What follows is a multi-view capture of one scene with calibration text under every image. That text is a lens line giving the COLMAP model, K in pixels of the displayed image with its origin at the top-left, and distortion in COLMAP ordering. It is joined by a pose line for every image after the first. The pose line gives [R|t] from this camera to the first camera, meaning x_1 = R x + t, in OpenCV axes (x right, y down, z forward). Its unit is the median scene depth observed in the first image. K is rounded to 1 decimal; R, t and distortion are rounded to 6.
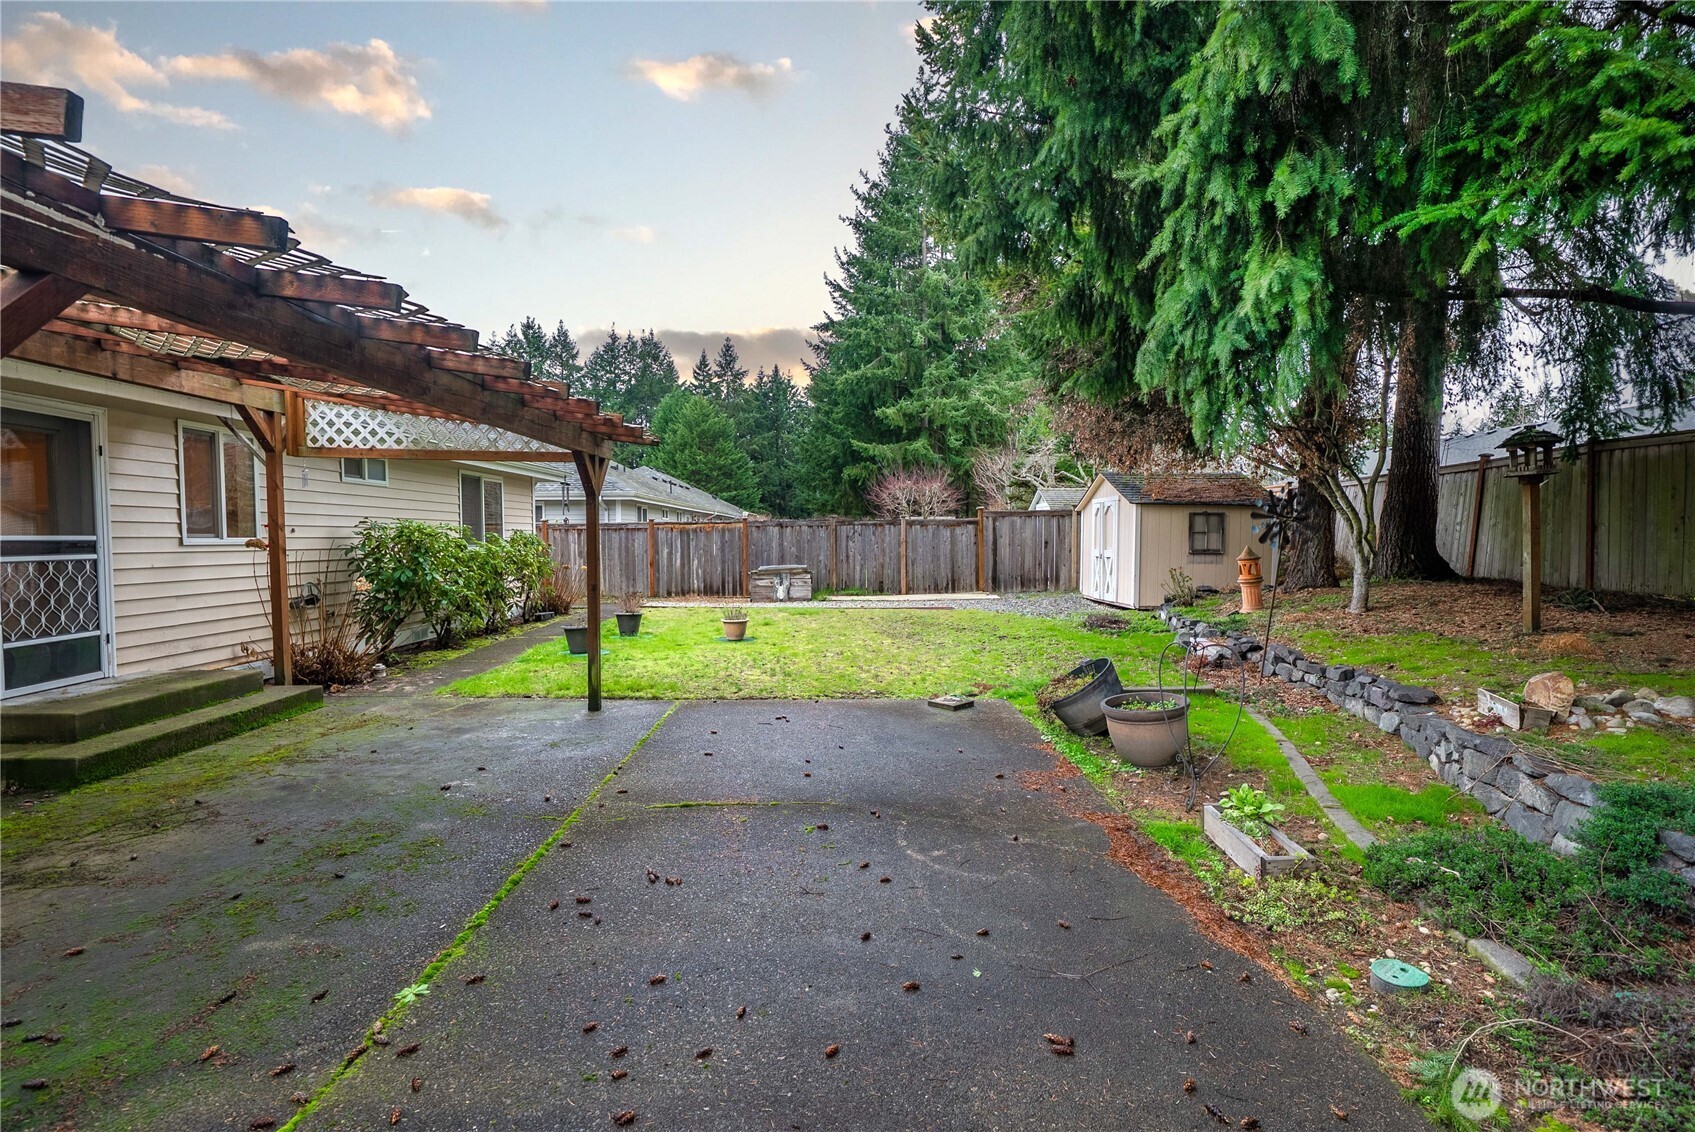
lens RADIAL K [[800.2, 0, 850.2], [0, 800.2, 570.2], [0, 0, 1]] dist [0.000320, 0.000542]
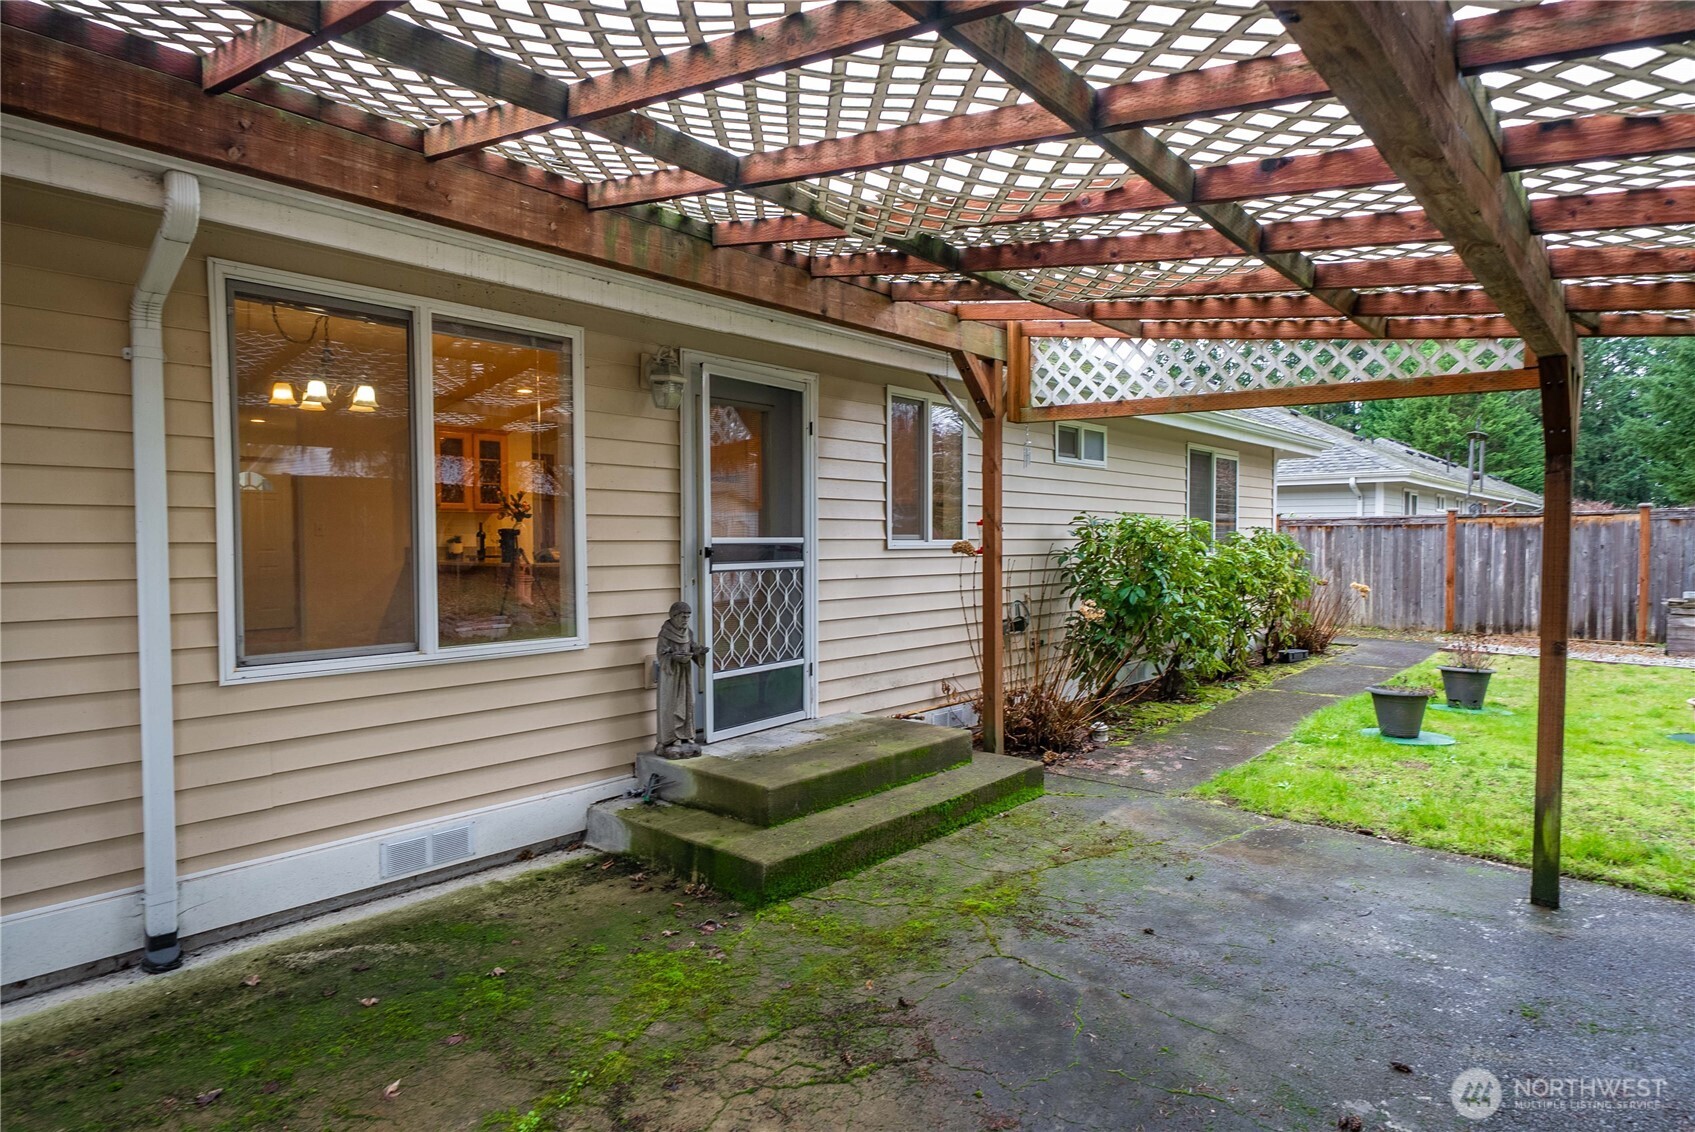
lens RADIAL K [[953.6, 0, 844.5], [0, 953.6, 564.5], [0, 0, 1]] dist [0.000818, 0.001597]
pose [[0.743825, 0.021286, -0.668036, -0.252036], [-0.029224, 0.999573, -0.000689, -0.014868], [0.667736, 0.020035, 0.744129, 0.291195]]
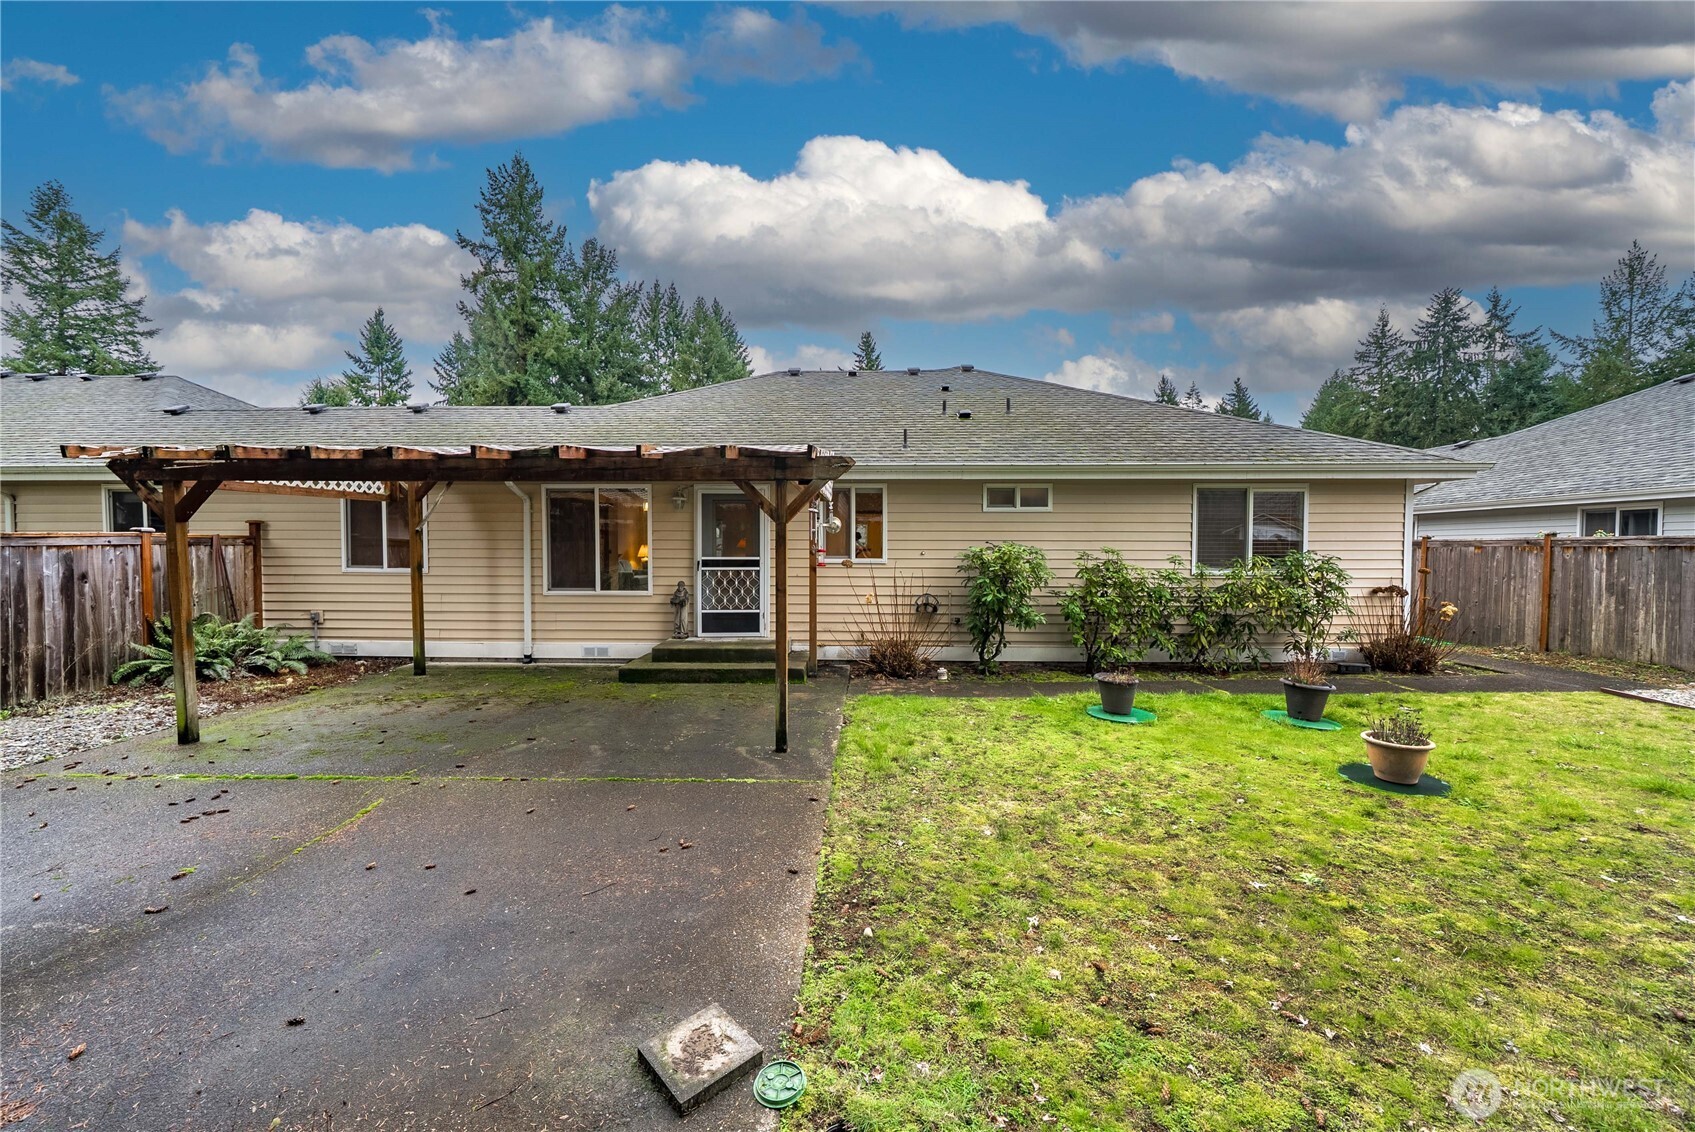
lens RADIAL K [[631.9, 0, 846.1], [0, 631.9, 569.6], [0, 0, 1]] dist [-0.004627, 0.000386]
pose [[-0.035543, 0.035738, -0.998729, 0.407082], [-0.043772, 0.998346, 0.037283, -0.066416], [0.998409, 0.045041, -0.033920, 1.085065]]
